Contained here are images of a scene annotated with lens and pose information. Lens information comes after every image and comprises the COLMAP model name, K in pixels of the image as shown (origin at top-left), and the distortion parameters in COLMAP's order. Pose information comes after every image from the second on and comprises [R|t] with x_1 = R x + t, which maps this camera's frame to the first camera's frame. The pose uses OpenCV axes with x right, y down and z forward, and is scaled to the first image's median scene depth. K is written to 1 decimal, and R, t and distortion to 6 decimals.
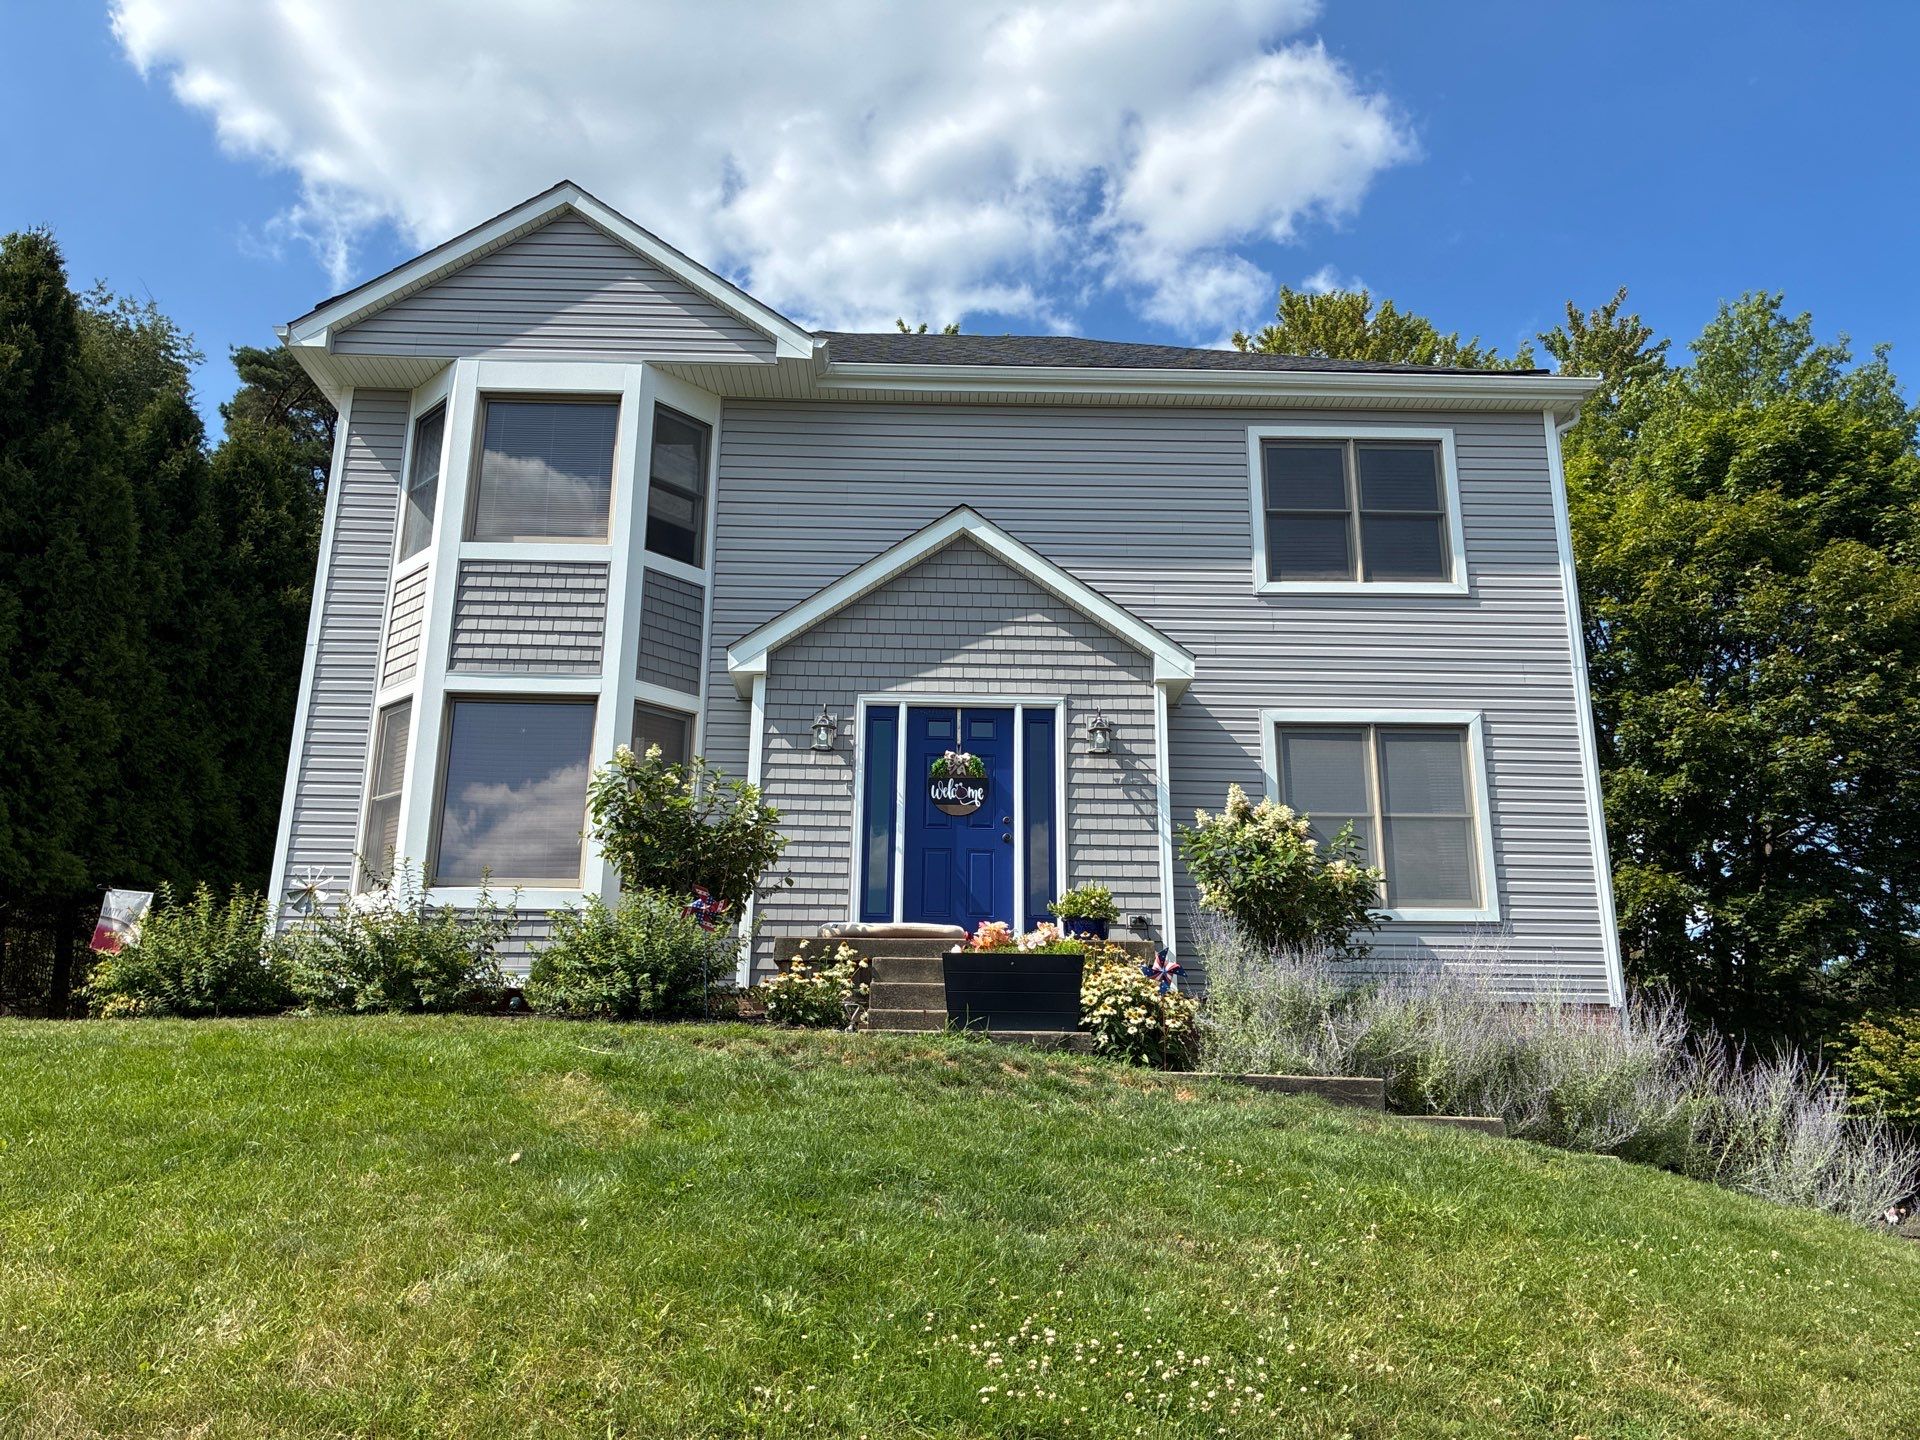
lens RADIAL K [[1435.8, 0, 967.9], [0, 1435.8, 722.2], [0, 0, 1]] dist [0.049073, -0.052516]
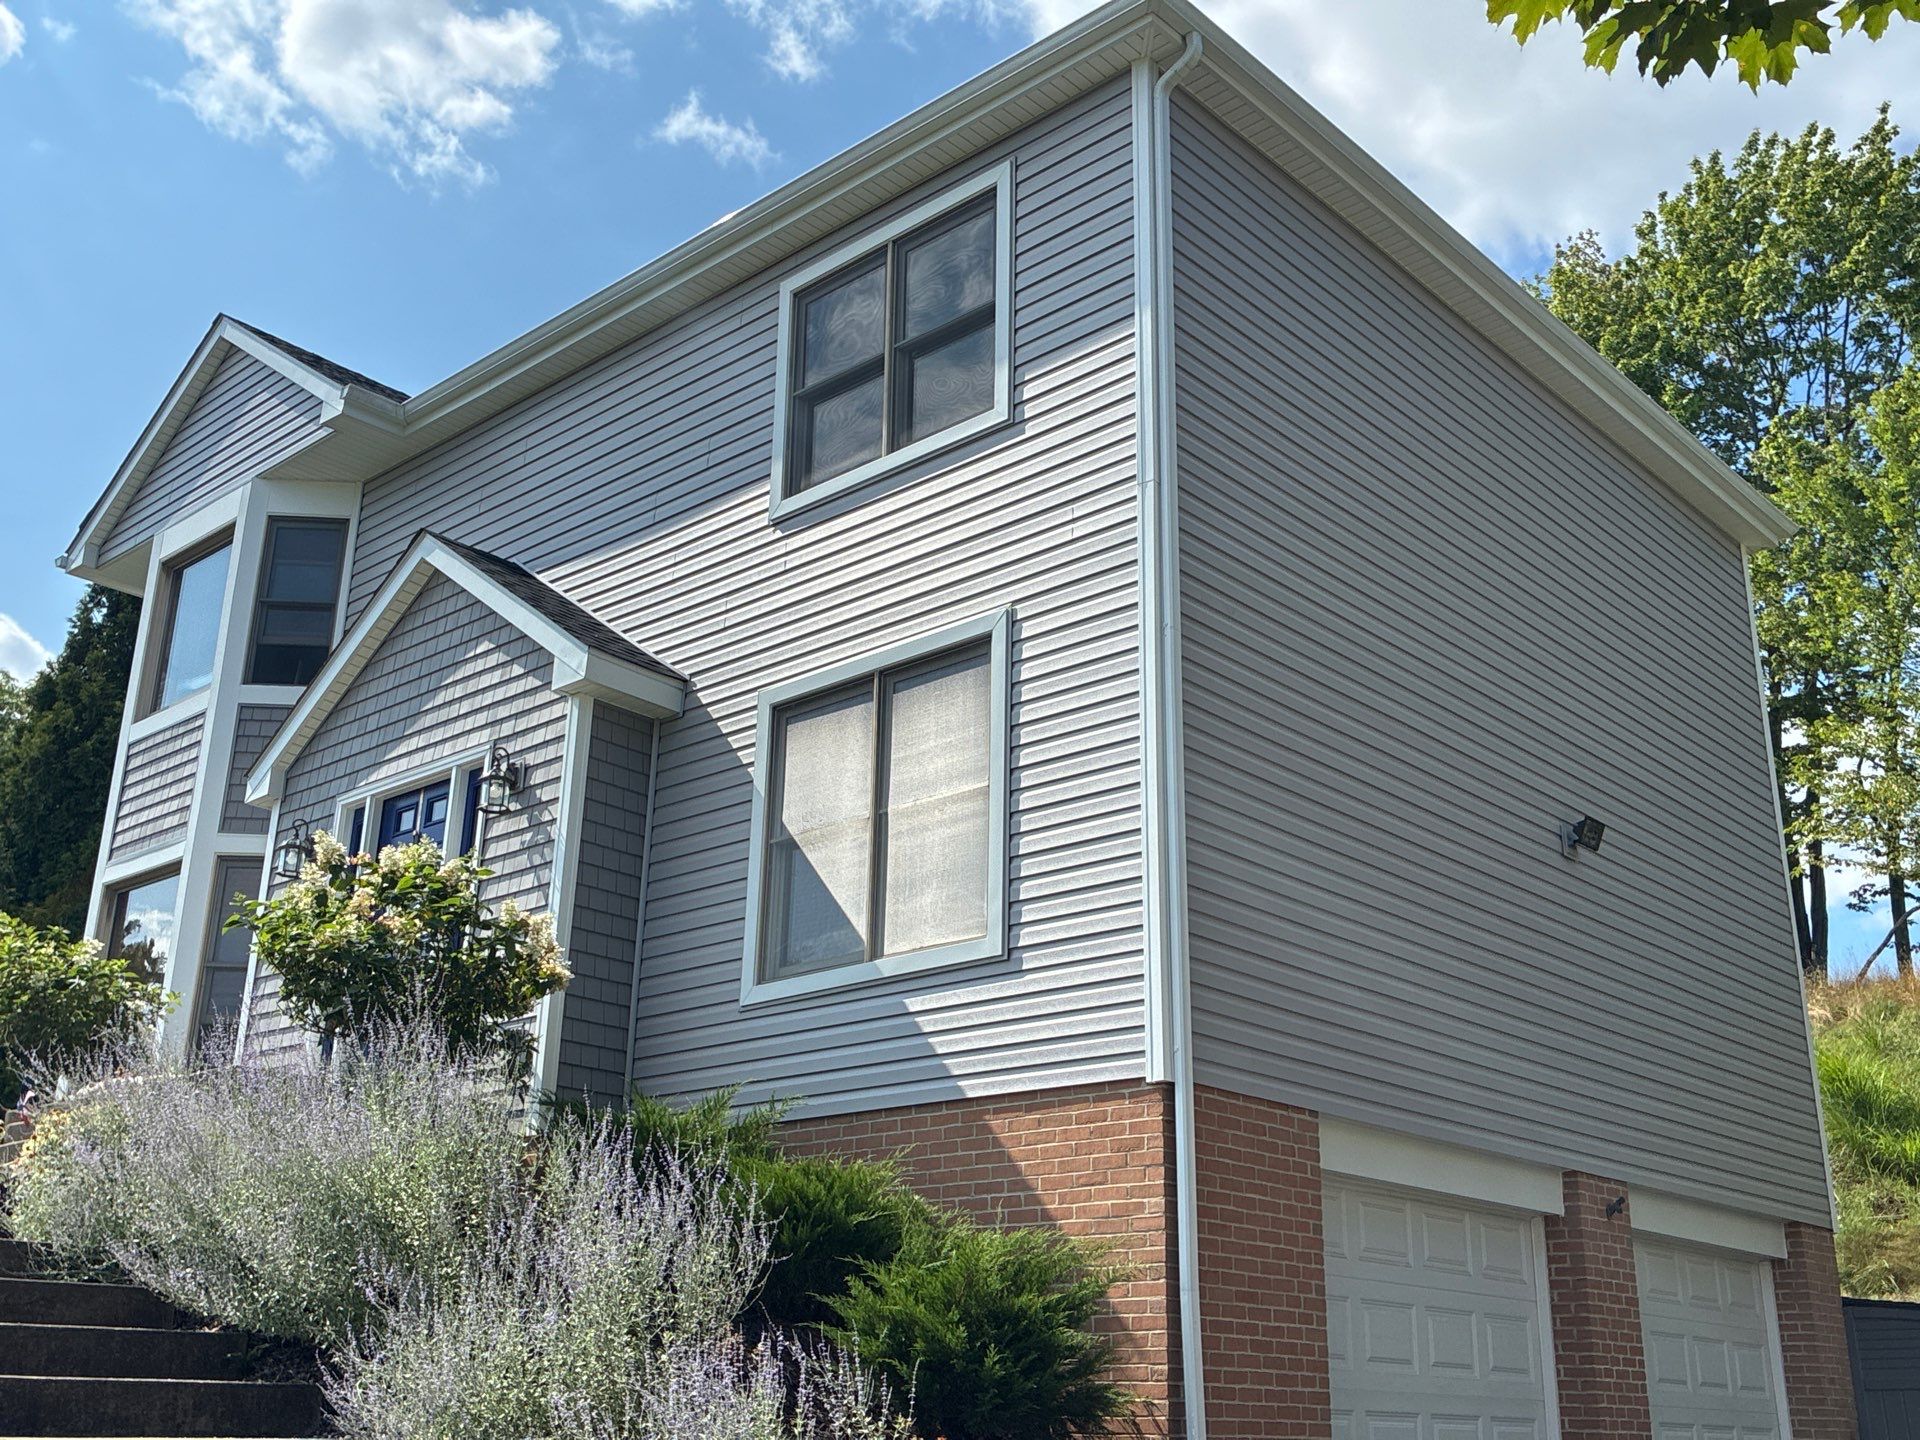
lens RADIAL K [[1954.2, 0, 952.8], [0, 1954.2, 716.6], [0, 0, 1]] dist [0.023804, -0.011146]
pose [[0.723750, -0.230714, -0.650352, 0.874024], [0.174163, 0.973015, -0.151360, 0.157949], [0.667723, -0.003720, 0.744401, 0.405048]]
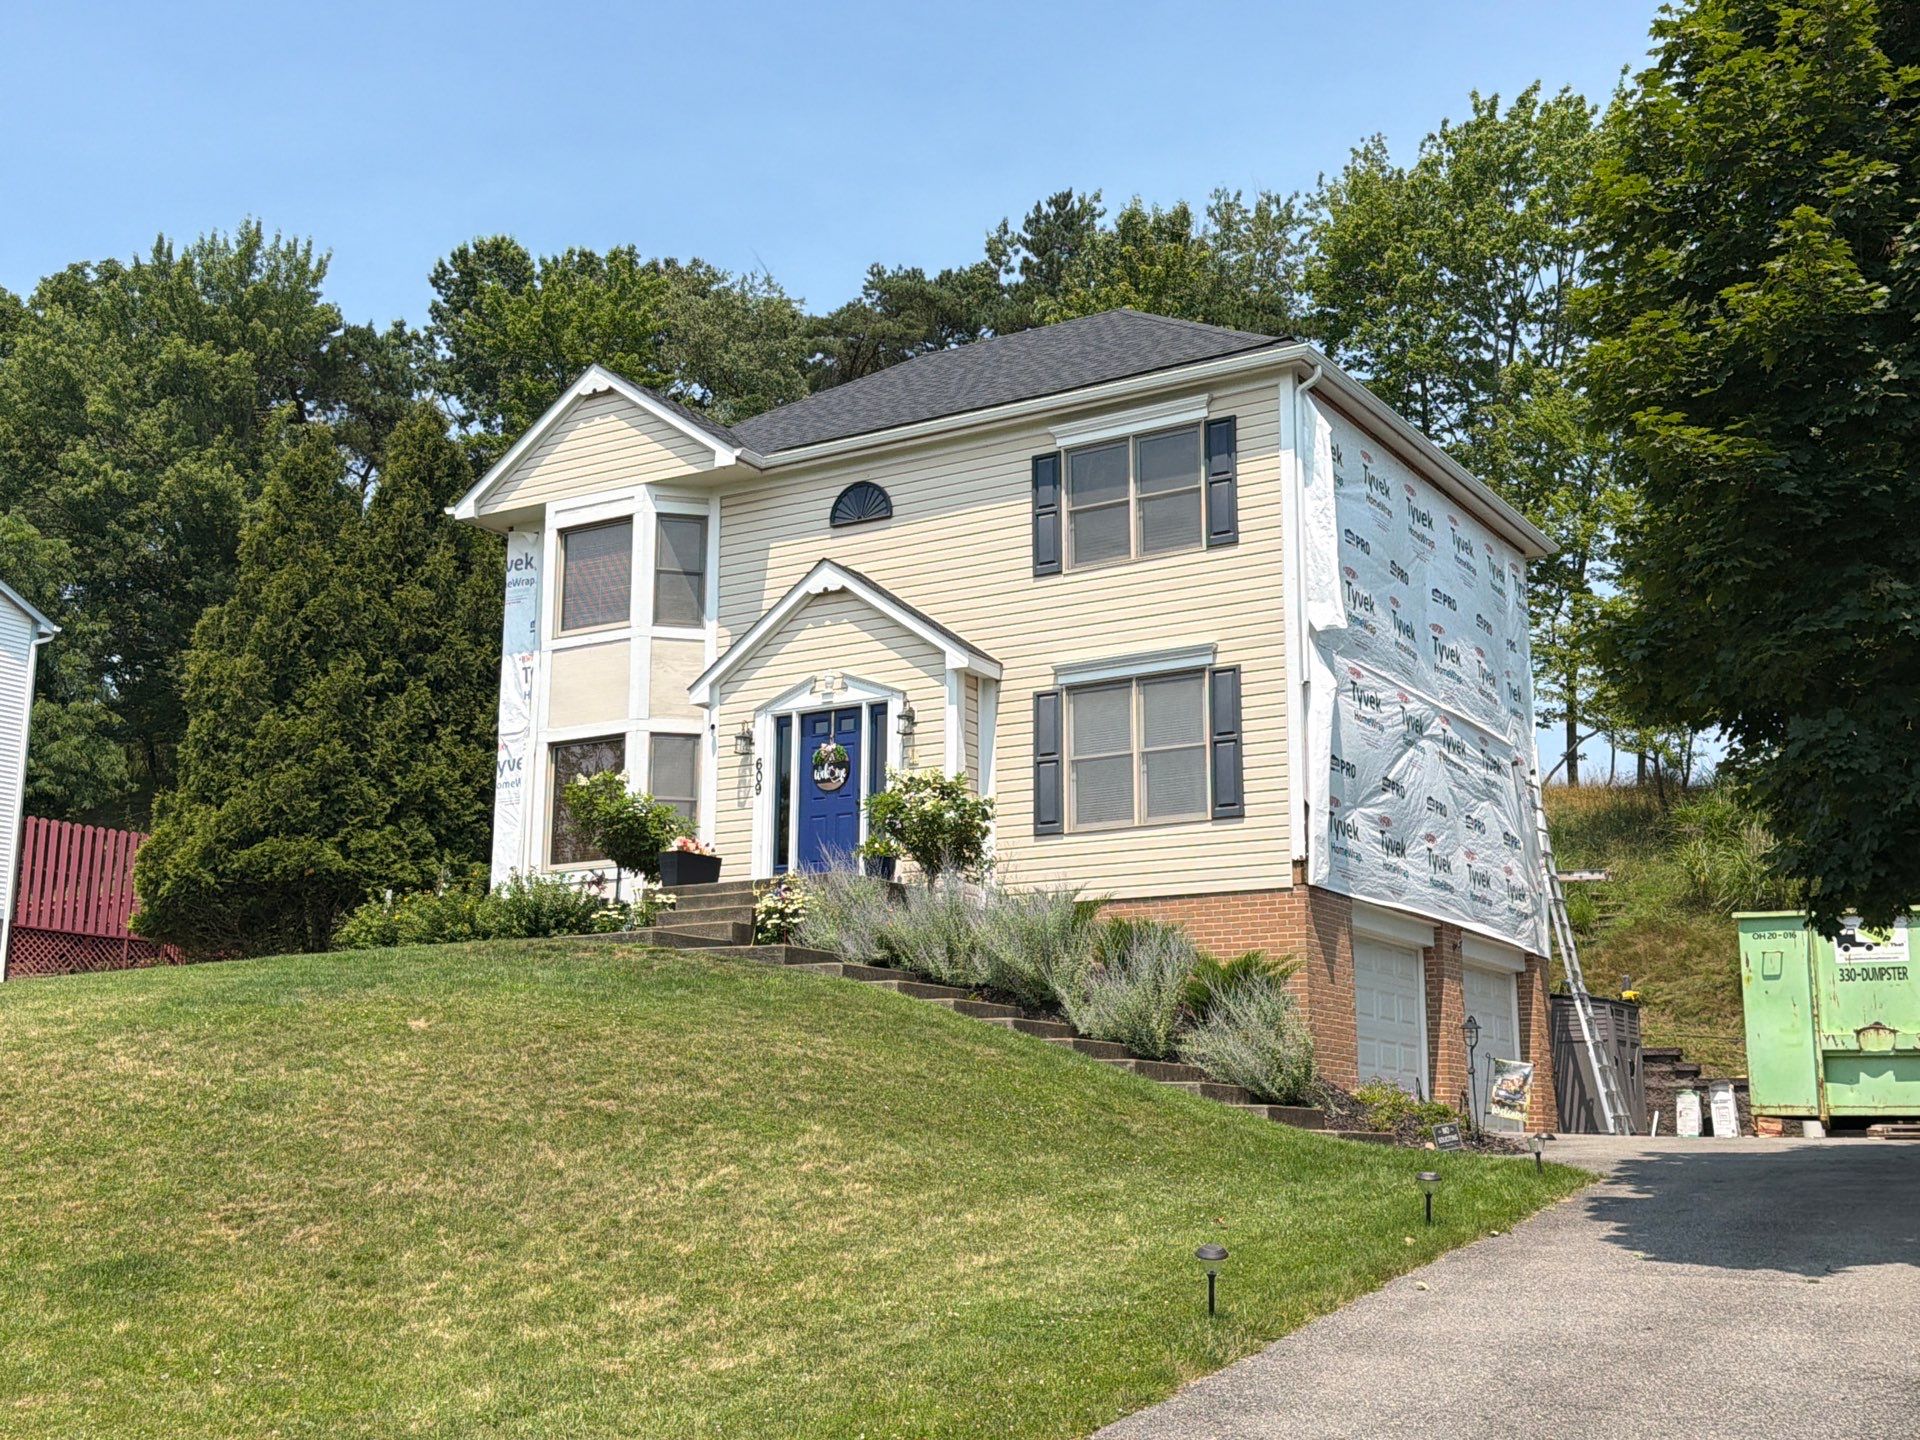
lens RADIAL K [[2123.6, 0, 968.7], [0, 2123.6, 718.9], [0, 0, 1]] dist [0.114649, 0.019947]
pose [[0.841366, -0.119218, -0.527152, 1.142595], [0.150542, 0.988462, 0.016729, -0.016068], [0.519076, -0.093434, 0.849606, -0.630882]]
